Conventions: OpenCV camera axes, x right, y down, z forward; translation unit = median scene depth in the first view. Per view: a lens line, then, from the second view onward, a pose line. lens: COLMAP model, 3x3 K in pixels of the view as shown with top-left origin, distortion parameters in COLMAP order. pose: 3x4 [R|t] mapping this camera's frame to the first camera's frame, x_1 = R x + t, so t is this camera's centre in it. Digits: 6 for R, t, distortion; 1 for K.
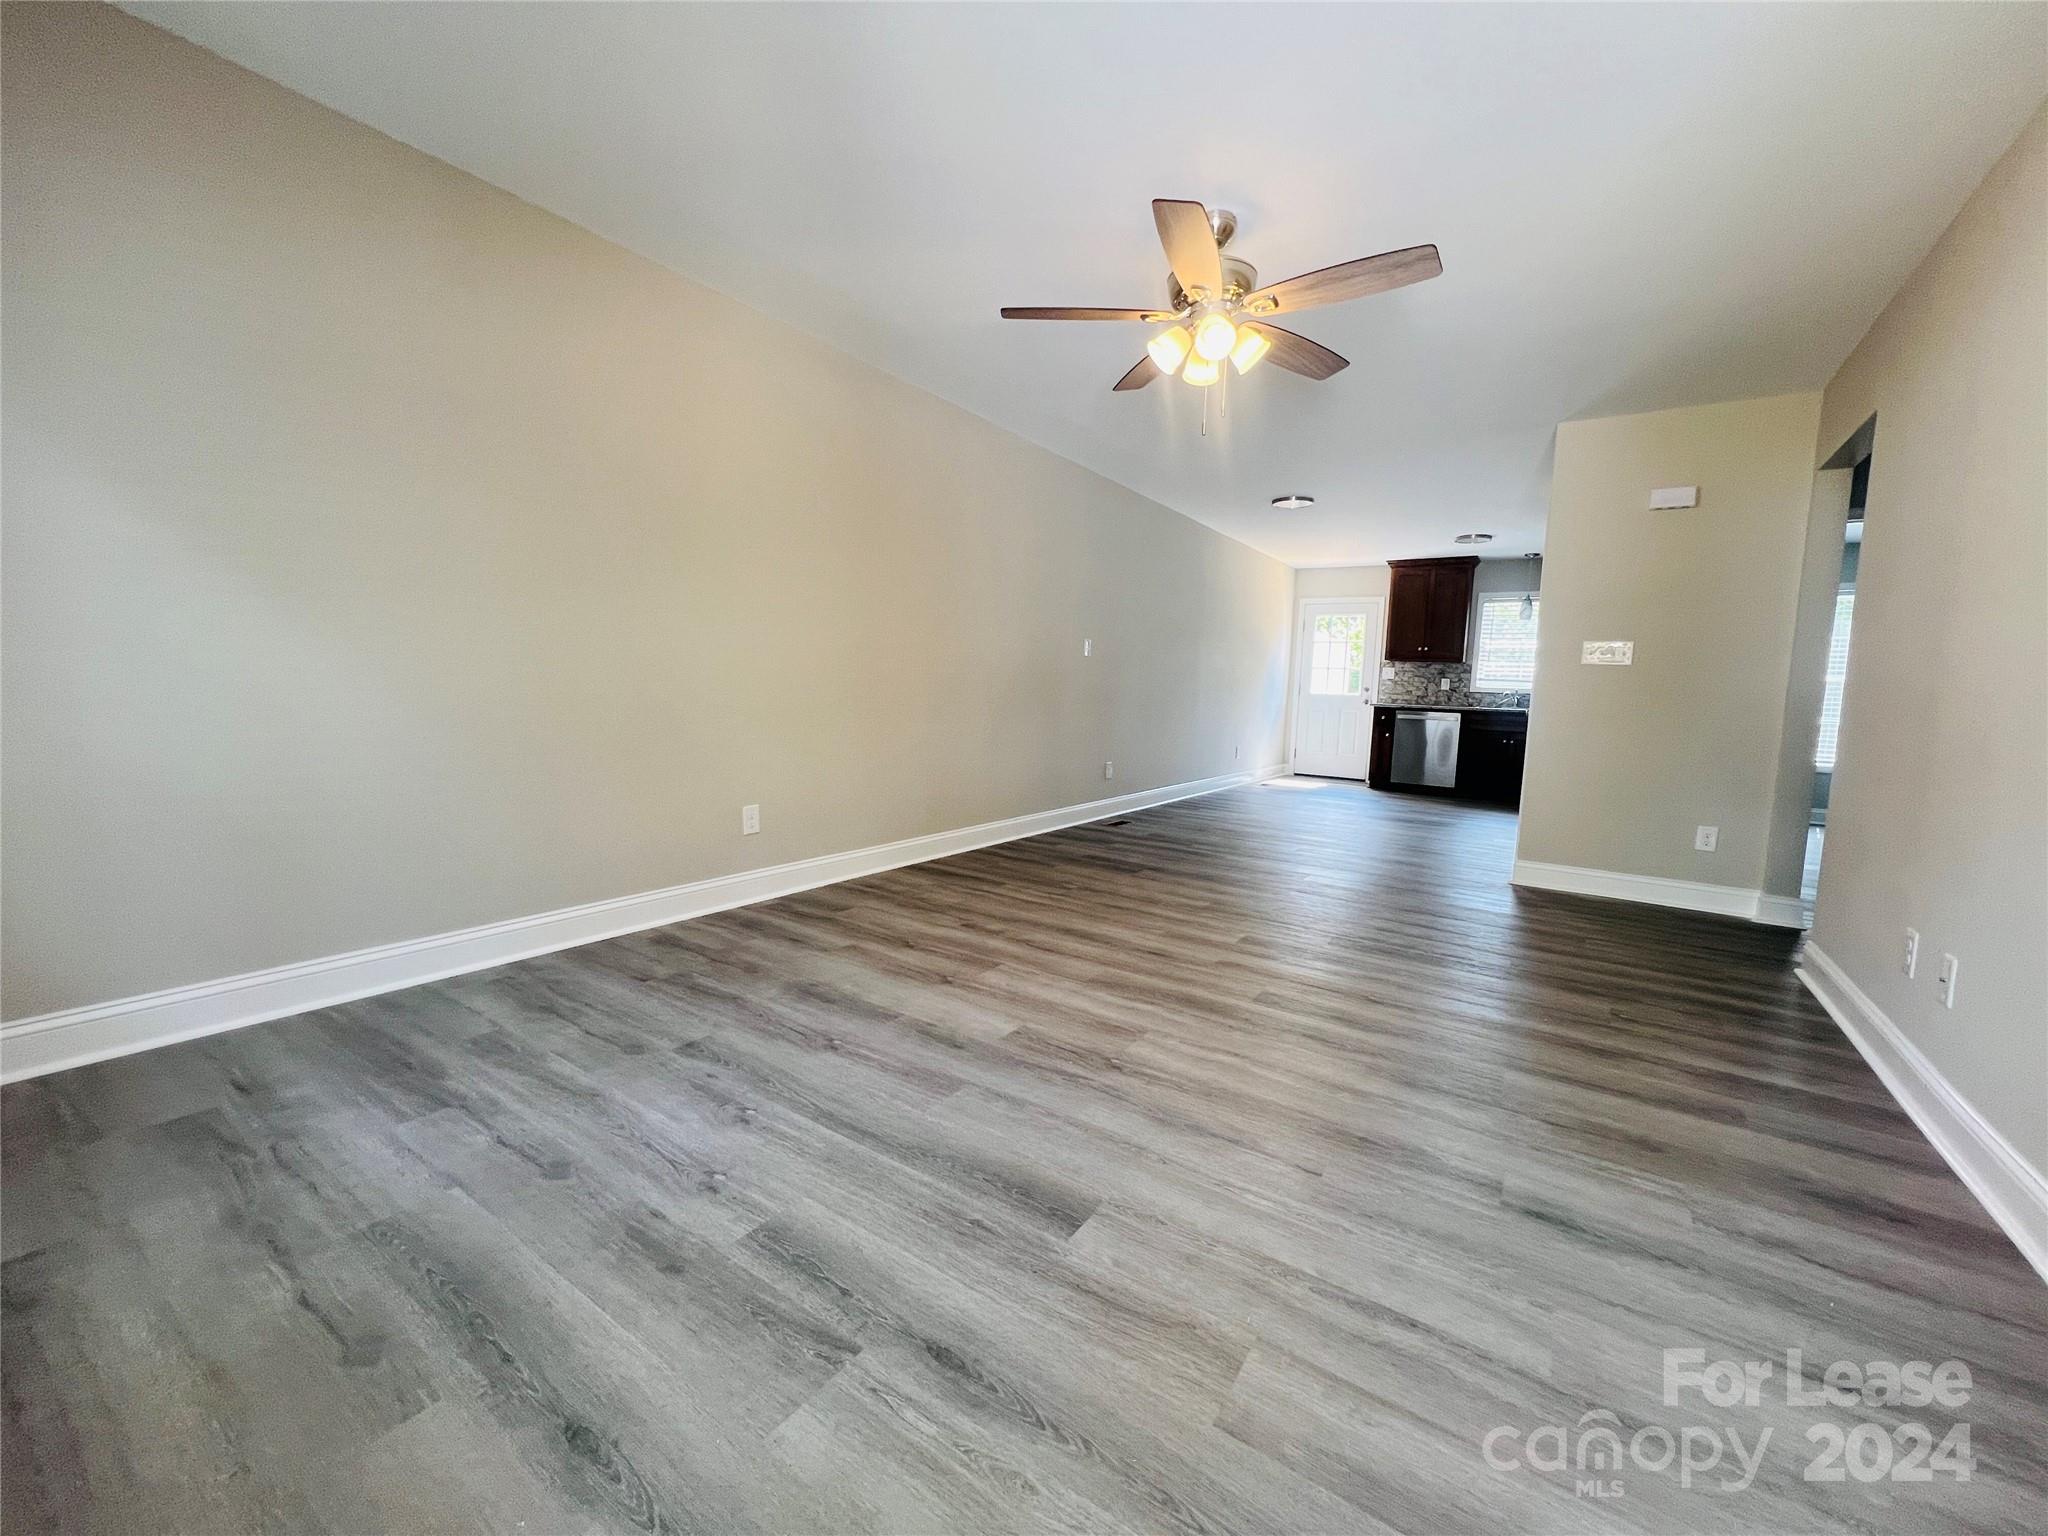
lens RADIAL K [[813.0, 0, 1024.0], [0, 813.0, 768.0], [0, 0, 1]] dist [-0.000850, -0.000133]
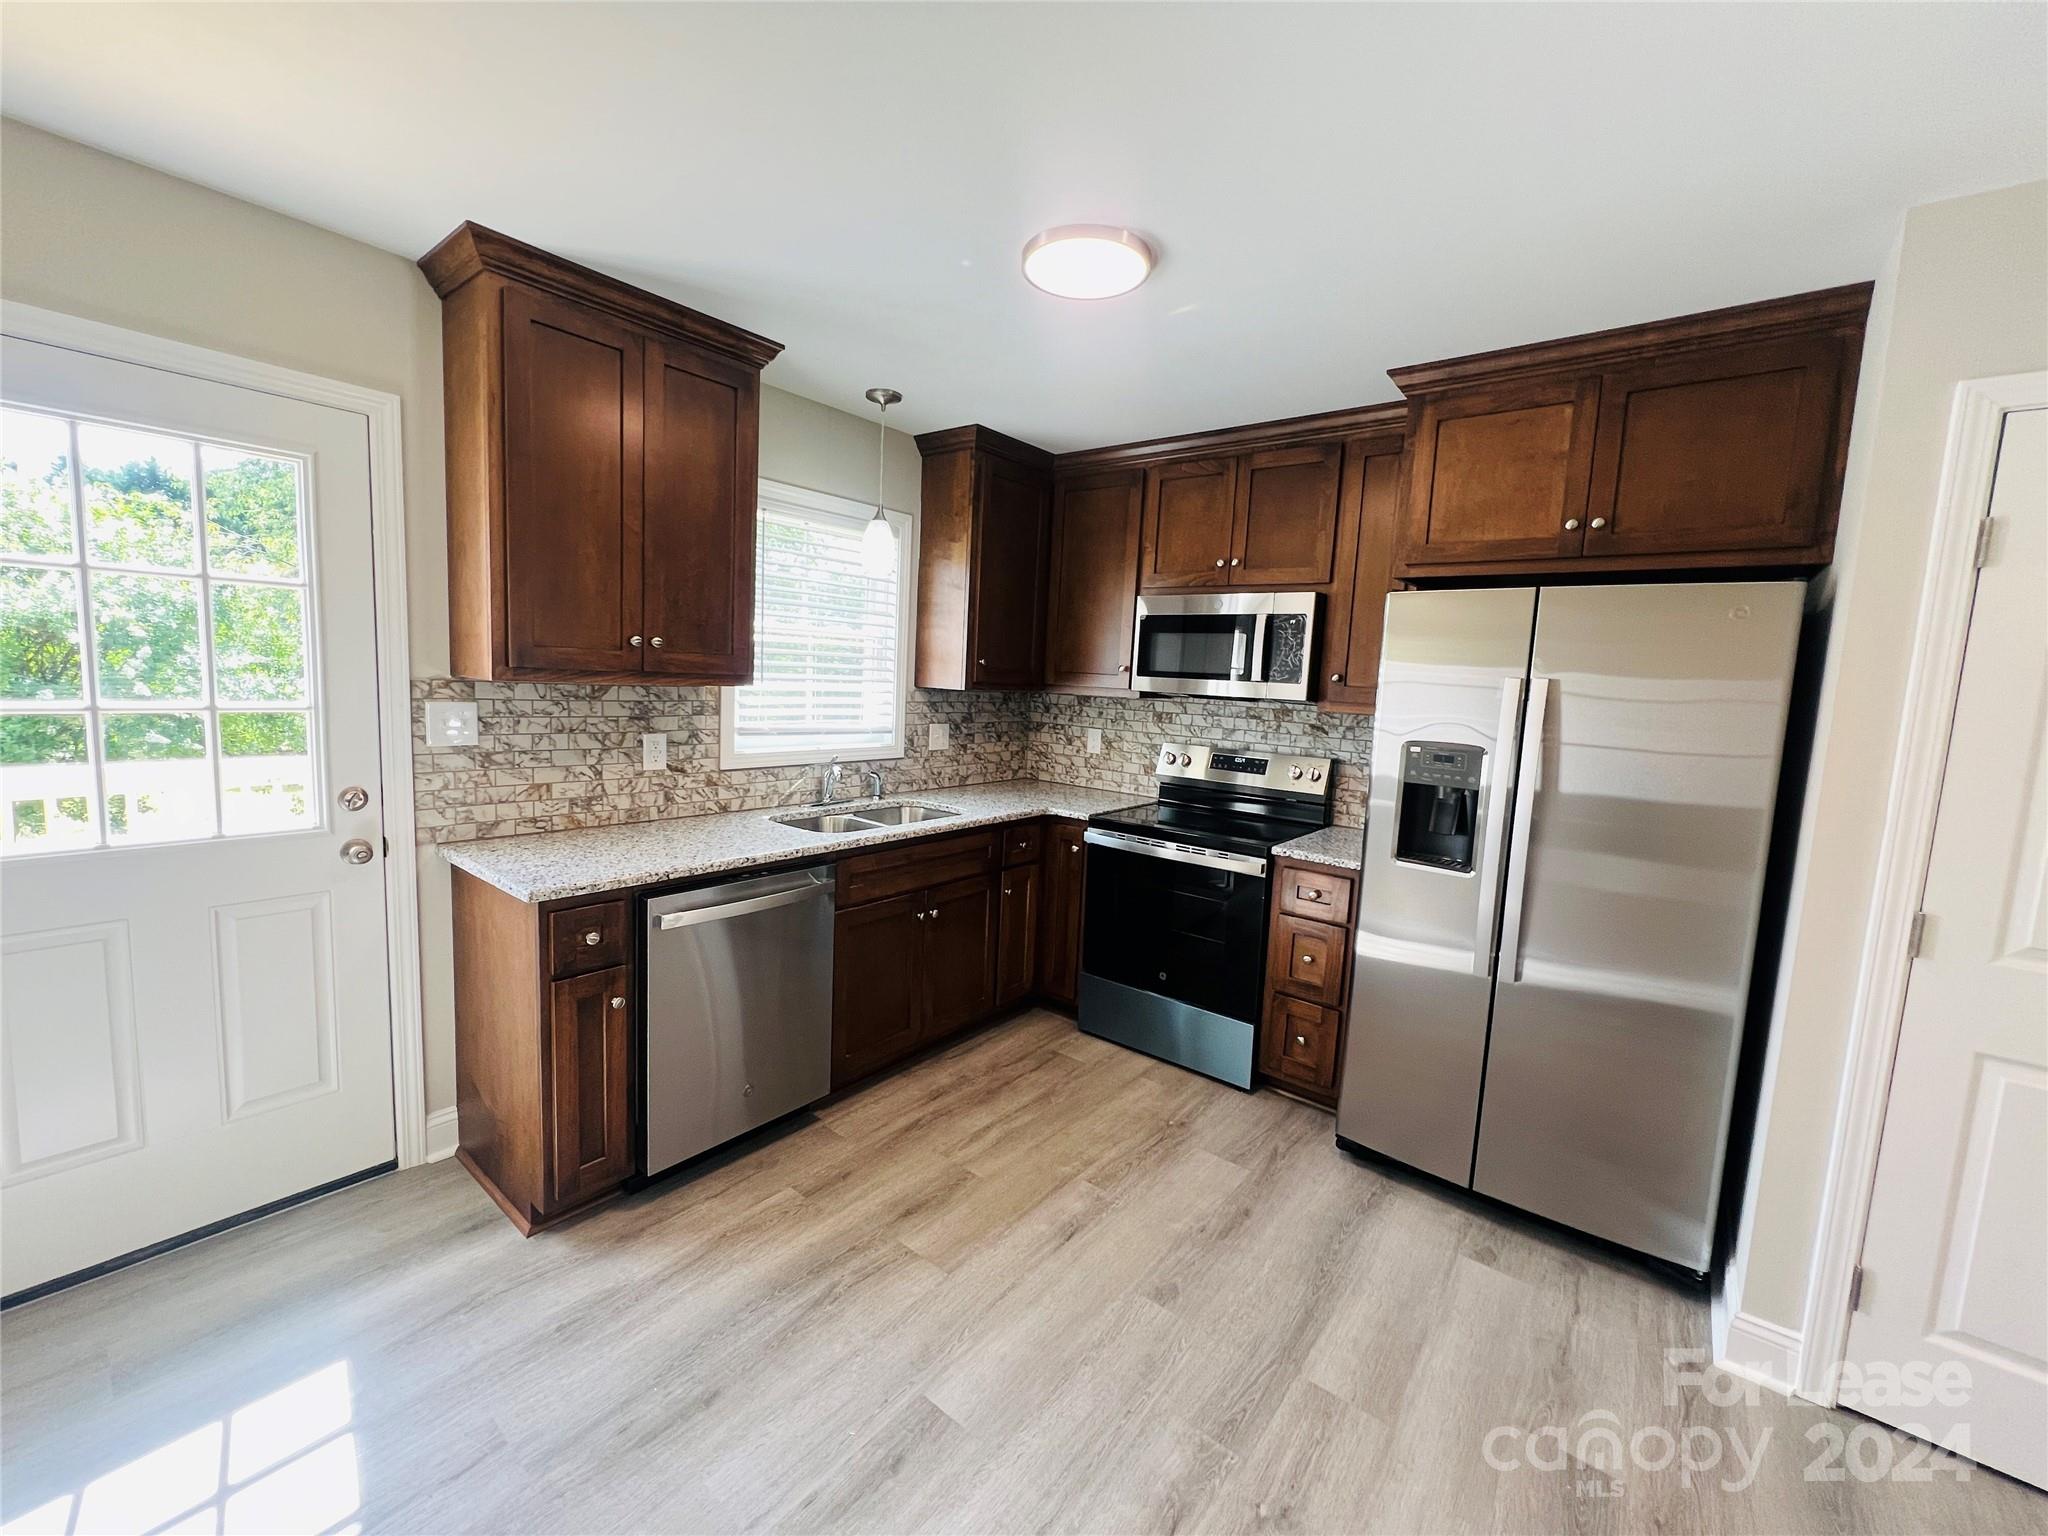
lens RADIAL K [[813.0, 0, 1024.0], [0, 813.0, 768.0], [0, 0, 1]] dist [-0.000850, -0.000133]
pose [[0.068118, -0.132976, 0.988776, 0.236172], [0.060961, 0.989780, 0.128912, -0.132556], [-0.995813, 0.051496, 0.075528, 0.869872]]
